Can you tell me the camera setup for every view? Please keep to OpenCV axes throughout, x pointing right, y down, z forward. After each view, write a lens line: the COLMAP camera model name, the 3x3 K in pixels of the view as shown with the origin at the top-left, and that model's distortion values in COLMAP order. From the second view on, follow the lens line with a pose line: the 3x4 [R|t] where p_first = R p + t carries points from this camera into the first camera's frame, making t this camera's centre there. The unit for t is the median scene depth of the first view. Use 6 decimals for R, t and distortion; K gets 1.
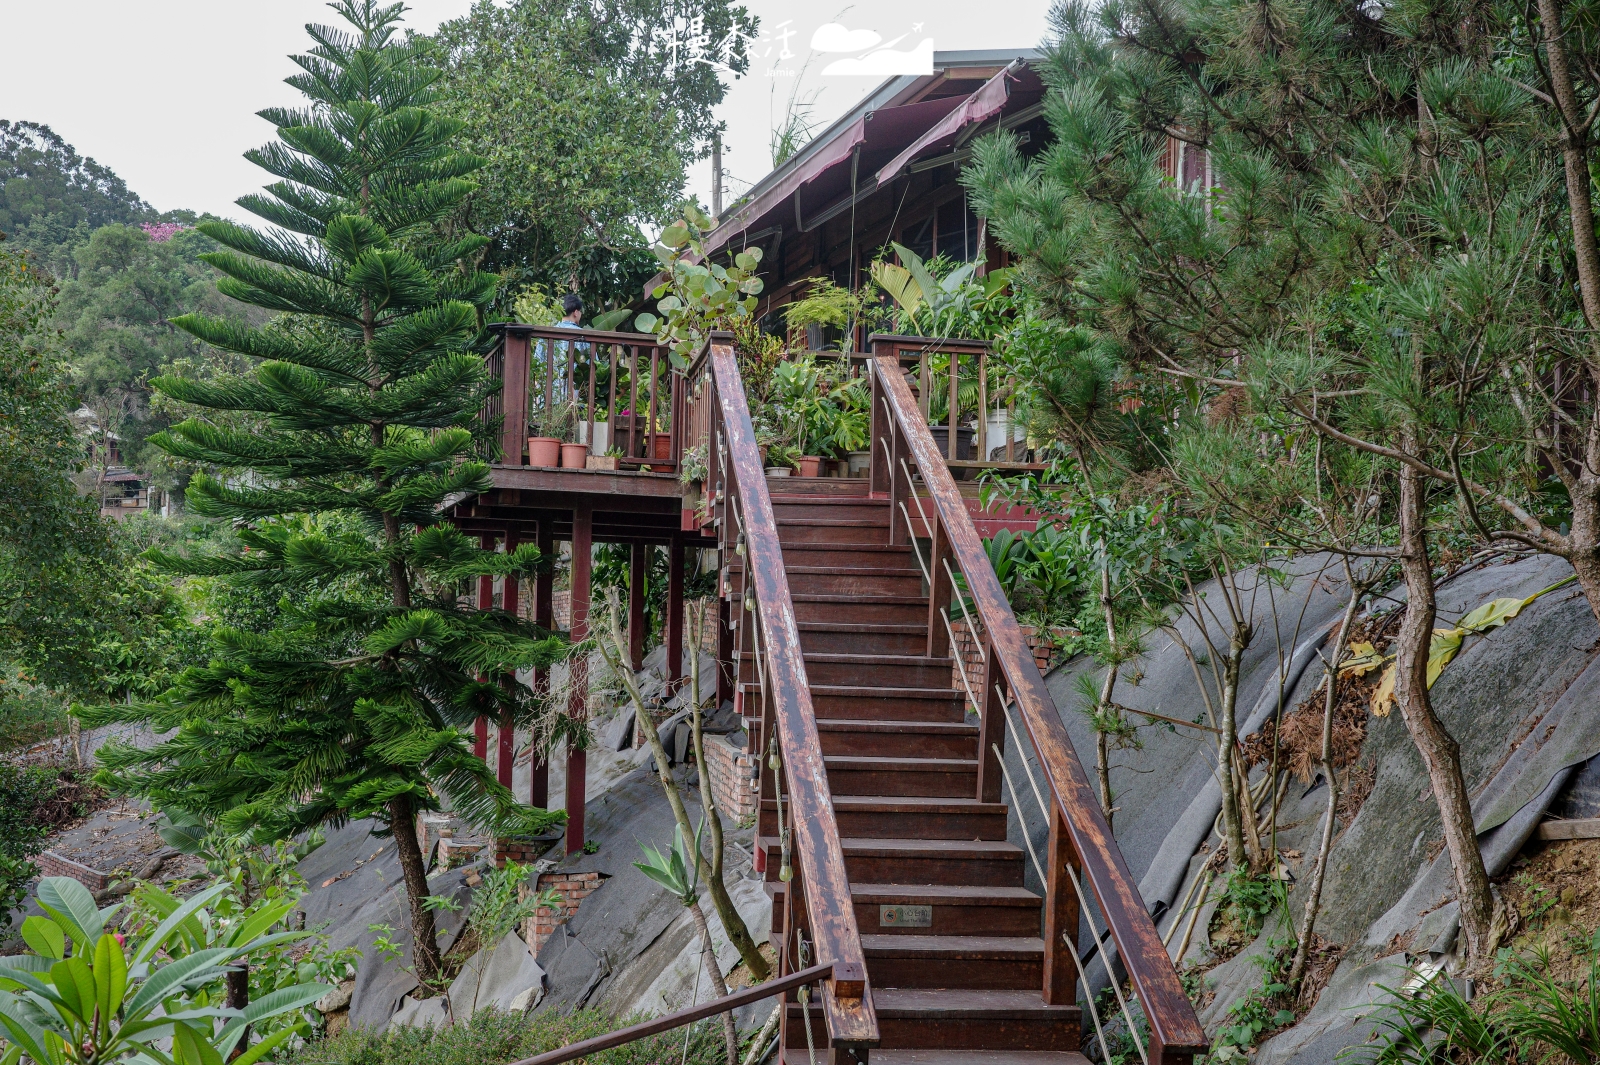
lens RADIAL K [[1779.2, 0, 800.0], [0, 1779.2, 532.5], [0, 0, 1]] dist [0.002436, 0.031513]
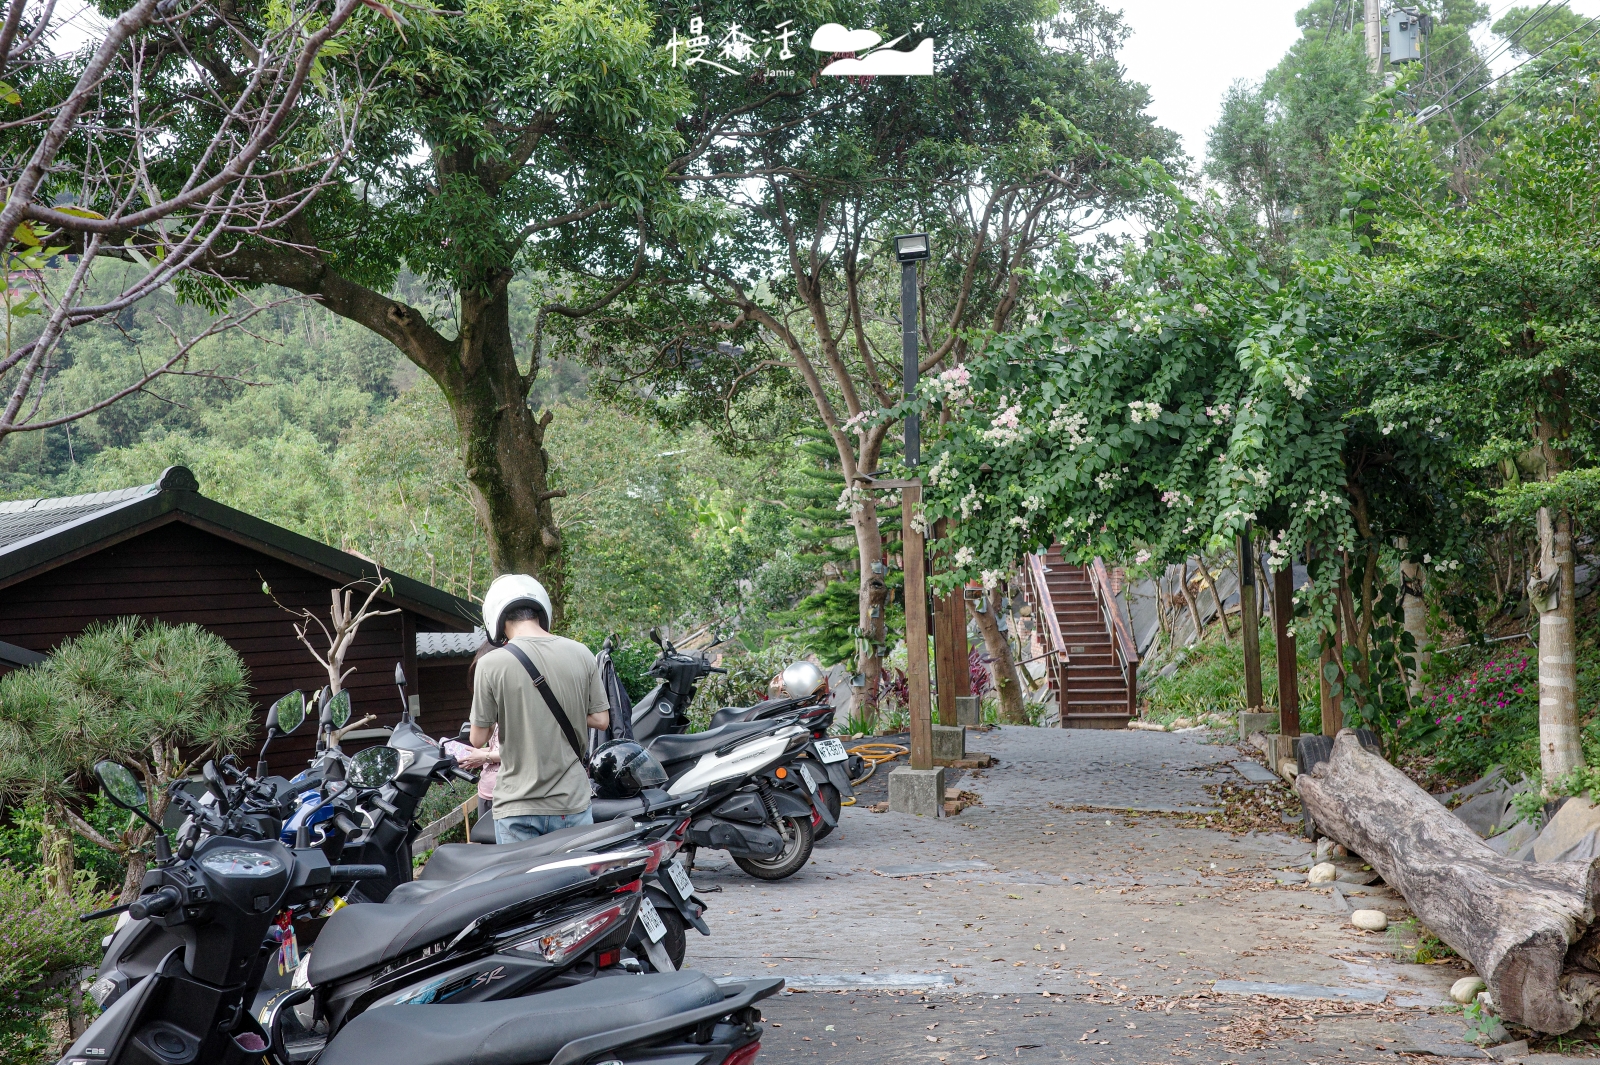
lens RADIAL K [[1779.2, 0, 800.0], [0, 1779.2, 532.5], [0, 0, 1]] dist [0.002436, 0.031513]
pose [[0.991376, -0.050934, -0.120743, -0.059124], [0.056345, 0.997535, 0.041831, -0.232902], [0.118315, -0.048274, 0.991802, -2.872660]]
